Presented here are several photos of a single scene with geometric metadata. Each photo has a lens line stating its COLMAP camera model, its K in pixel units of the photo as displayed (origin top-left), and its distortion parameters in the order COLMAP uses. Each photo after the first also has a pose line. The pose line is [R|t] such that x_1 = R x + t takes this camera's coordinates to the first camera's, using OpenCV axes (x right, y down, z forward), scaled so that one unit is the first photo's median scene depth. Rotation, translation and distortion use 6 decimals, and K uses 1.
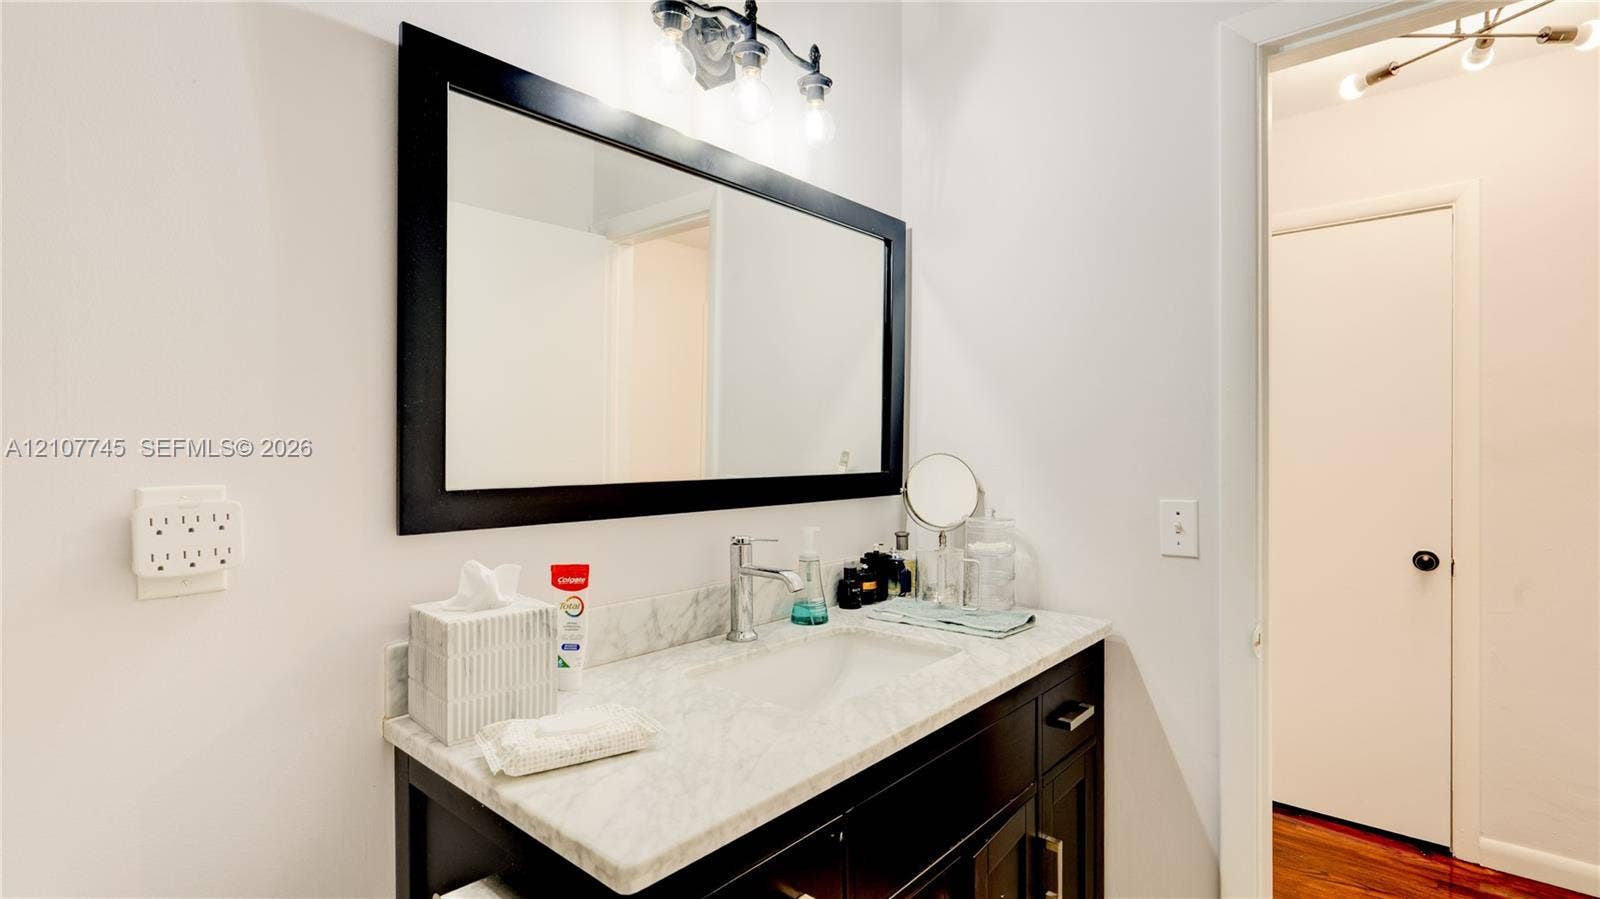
lens RADIAL K [[744.2, 0, 803.7], [0, 744.2, 459.8], [0, 0, 1]] dist [0.004282, 0.000304]
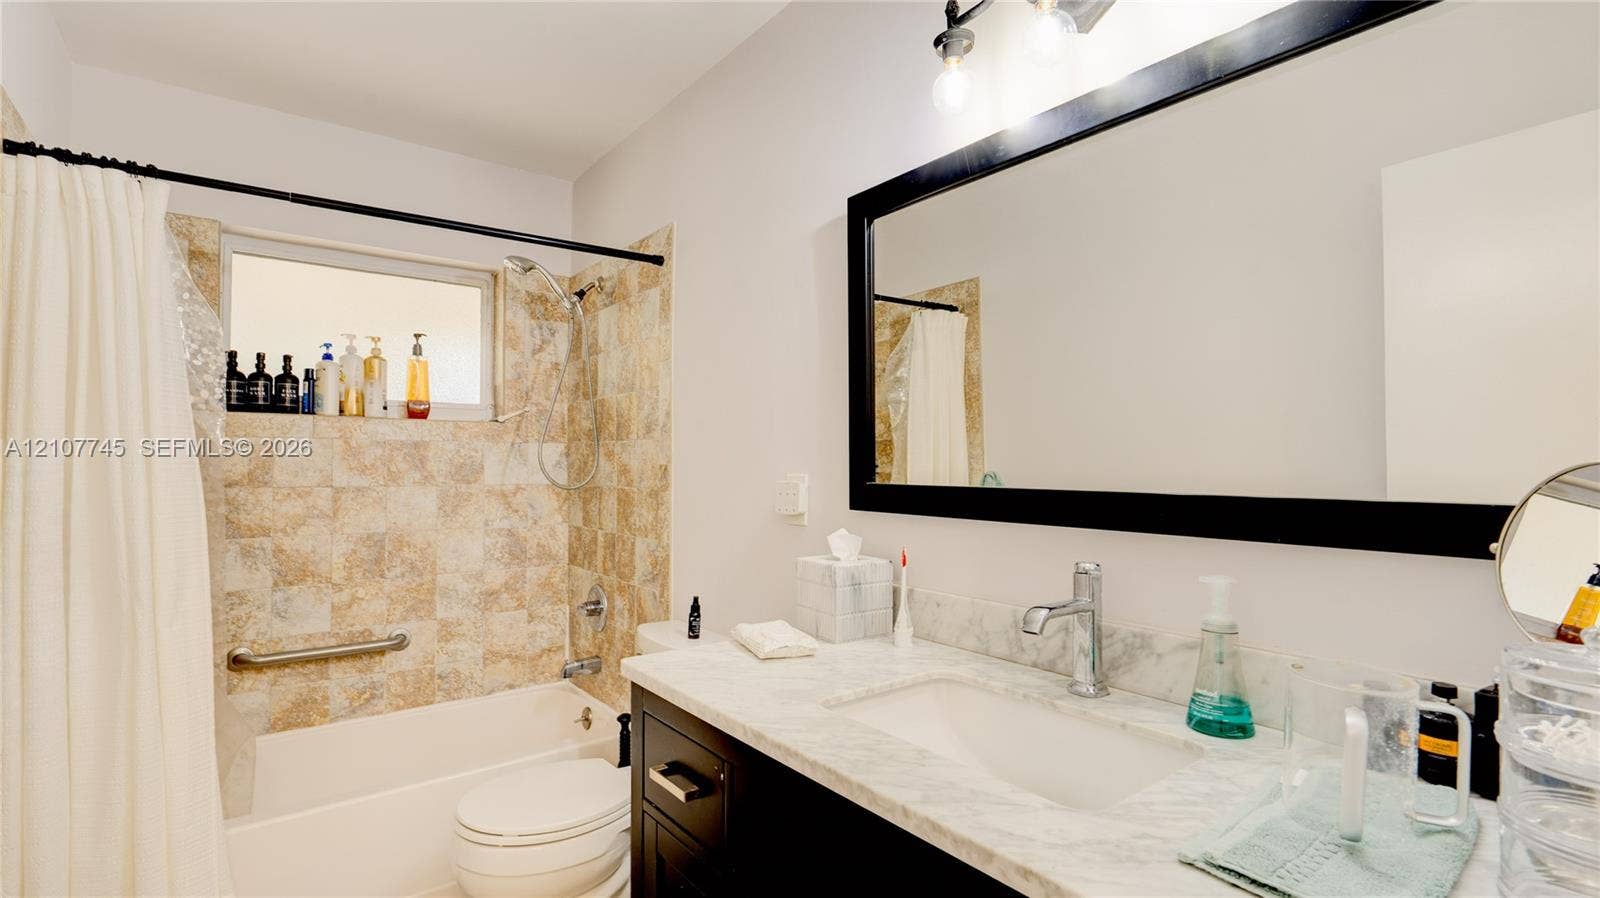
lens RADIAL K [[739.9, 0, 798.0], [0, 739.9, 449.0], [0, 0, 1]] dist [0.002365, 0.000201]
pose [[-0.197973, -0.017806, -0.980046, 0.904239], [-0.014570, 0.999778, -0.015222, -0.003013], [0.980099, 0.011266, -0.198189, 1.017556]]
